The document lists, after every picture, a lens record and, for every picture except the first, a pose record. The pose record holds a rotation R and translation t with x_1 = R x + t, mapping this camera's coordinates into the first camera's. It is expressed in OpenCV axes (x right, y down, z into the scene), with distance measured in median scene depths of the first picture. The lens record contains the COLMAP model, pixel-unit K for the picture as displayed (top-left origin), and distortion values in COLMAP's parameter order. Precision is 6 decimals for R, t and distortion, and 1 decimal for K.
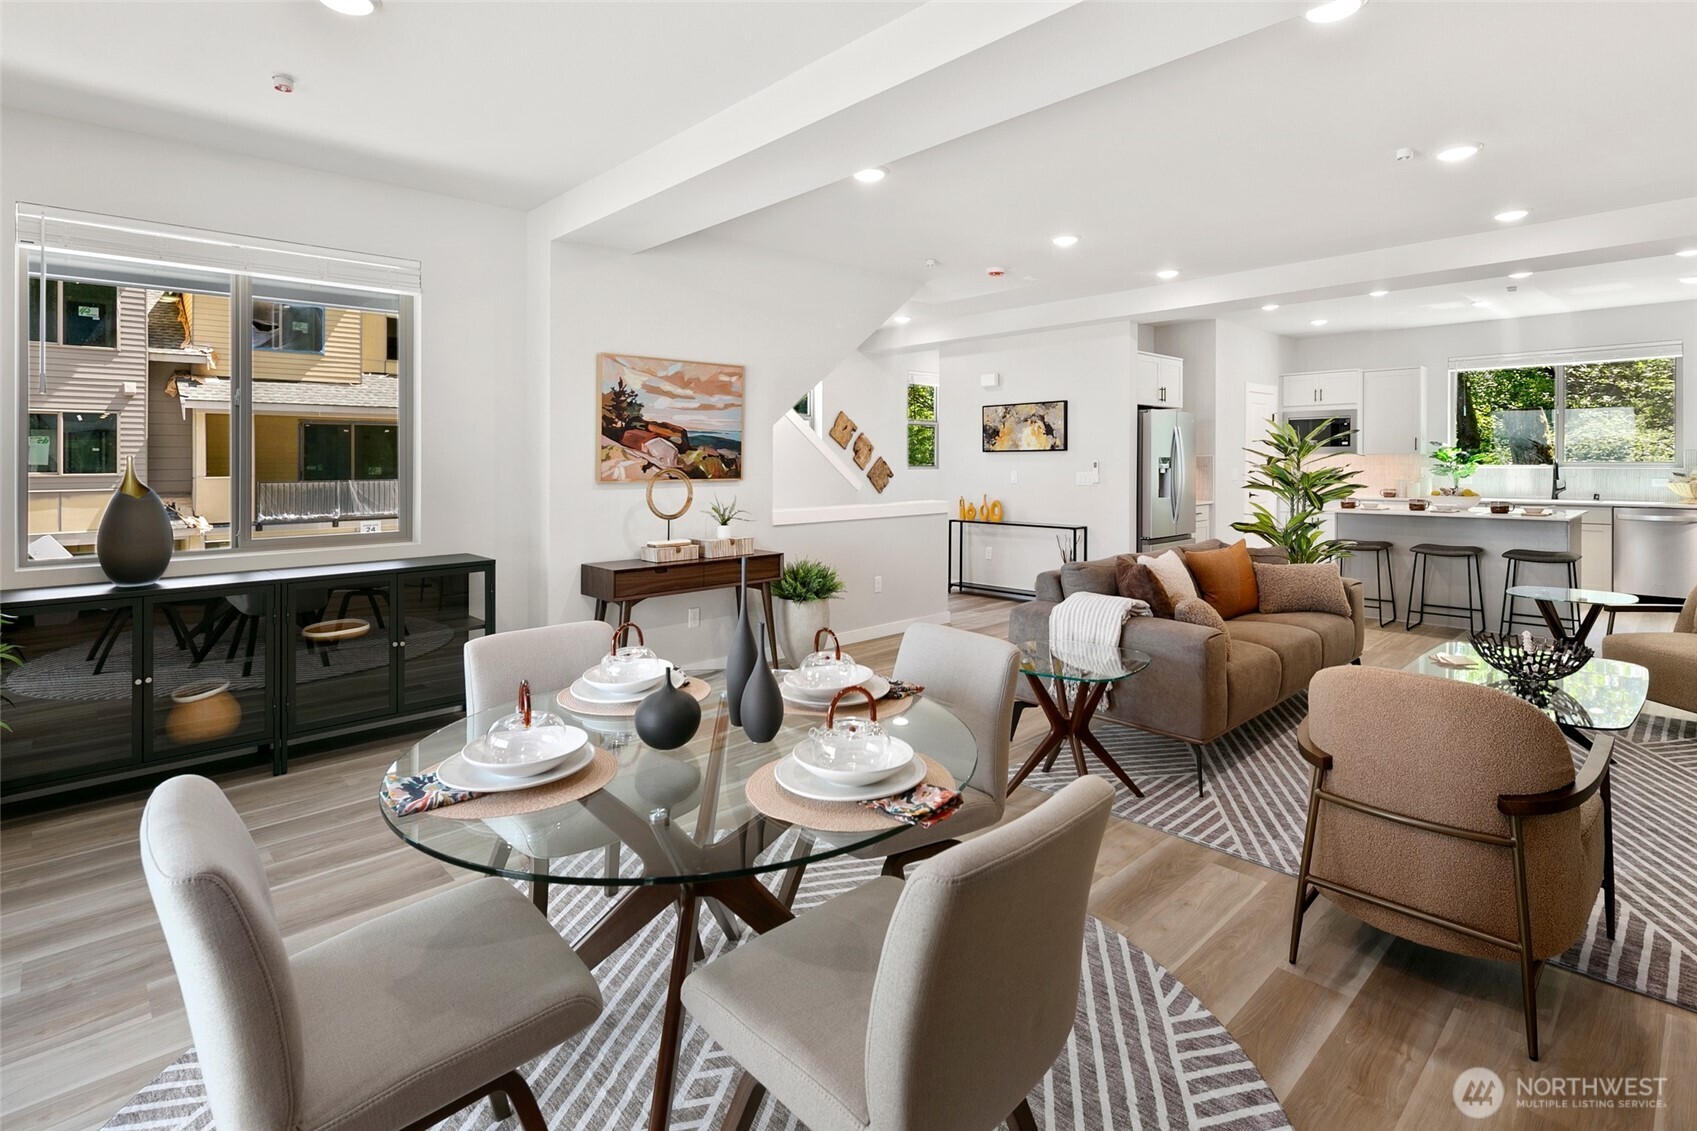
lens RADIAL K [[829.5, 0, 850.3], [0, 829.5, 487.5], [0, 0, 1]] dist [-0.005119, -0.001020]
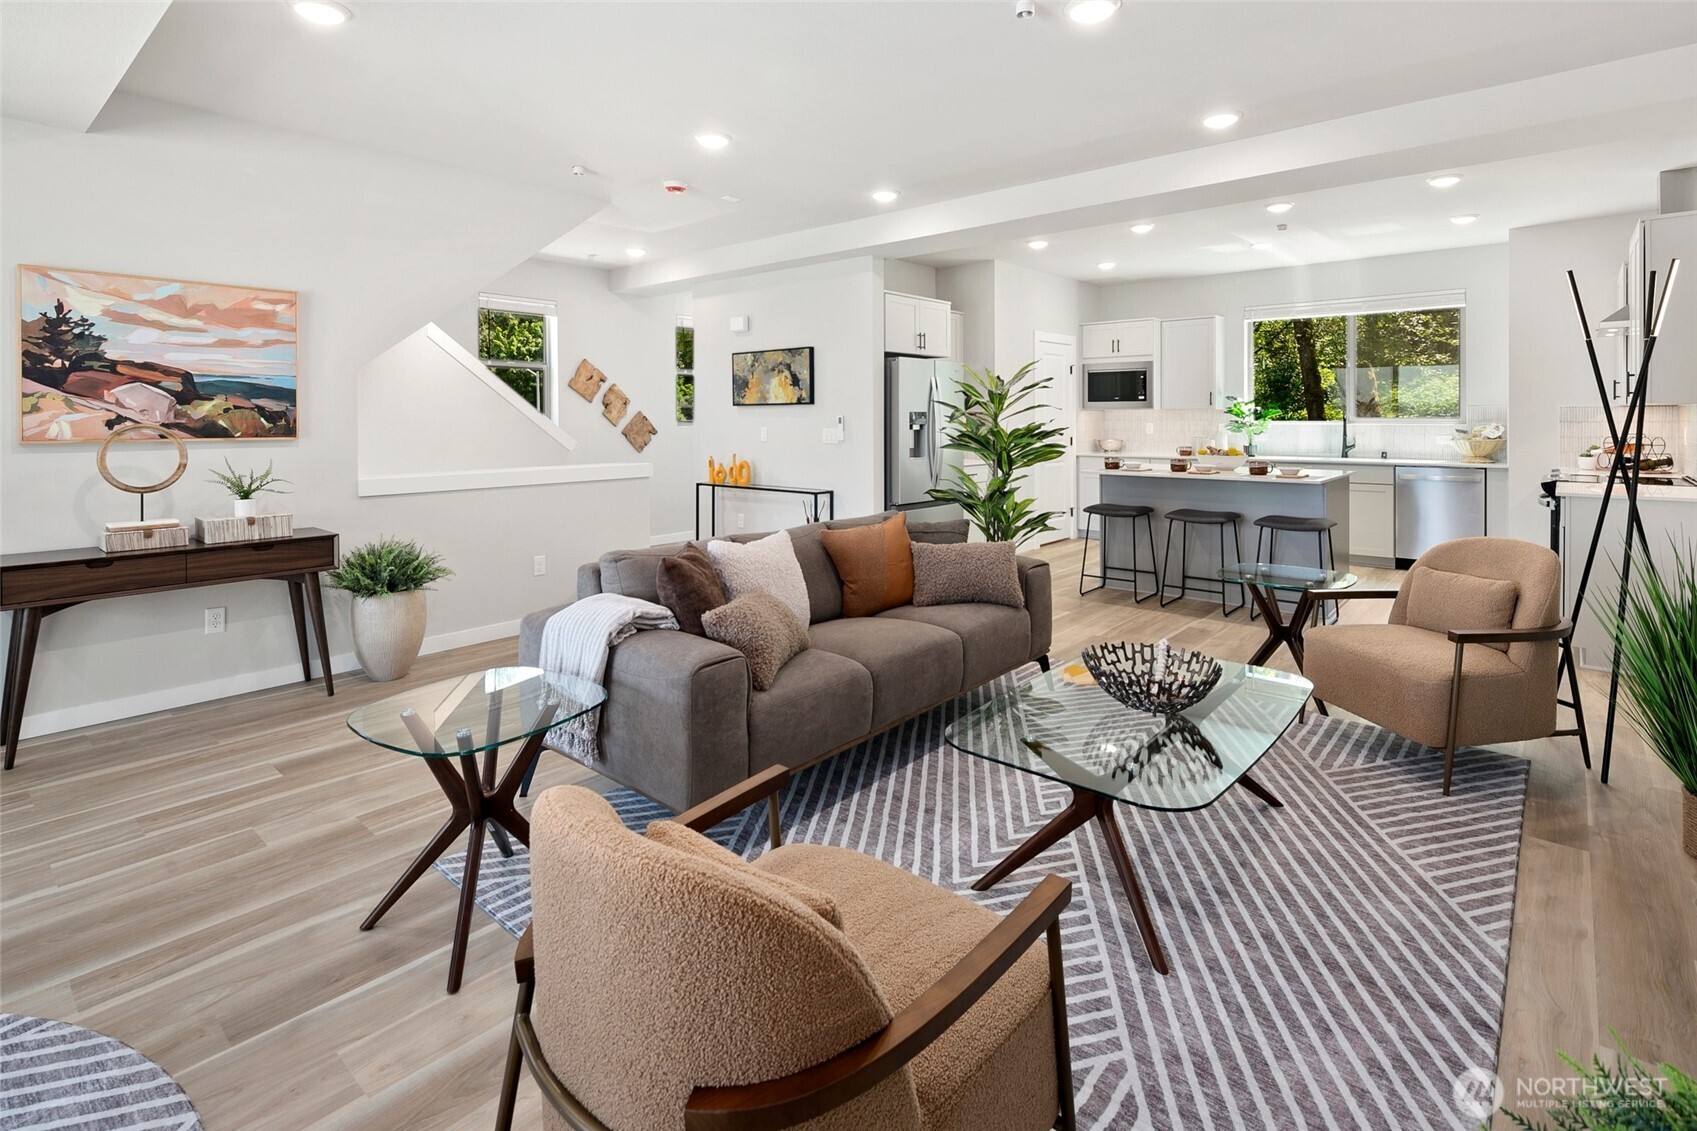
lens RADIAL K [[827.0, 0, 847.7], [0, 827.0, 446.0], [0, 0, 1]] dist [-0.000407, -0.000040]
pose [[0.995024, -0.002064, 0.099614, 0.305922], [0.001779, 0.999994, 0.002945, -0.004062], [-0.099620, -0.002753, 0.995022, 0.185435]]
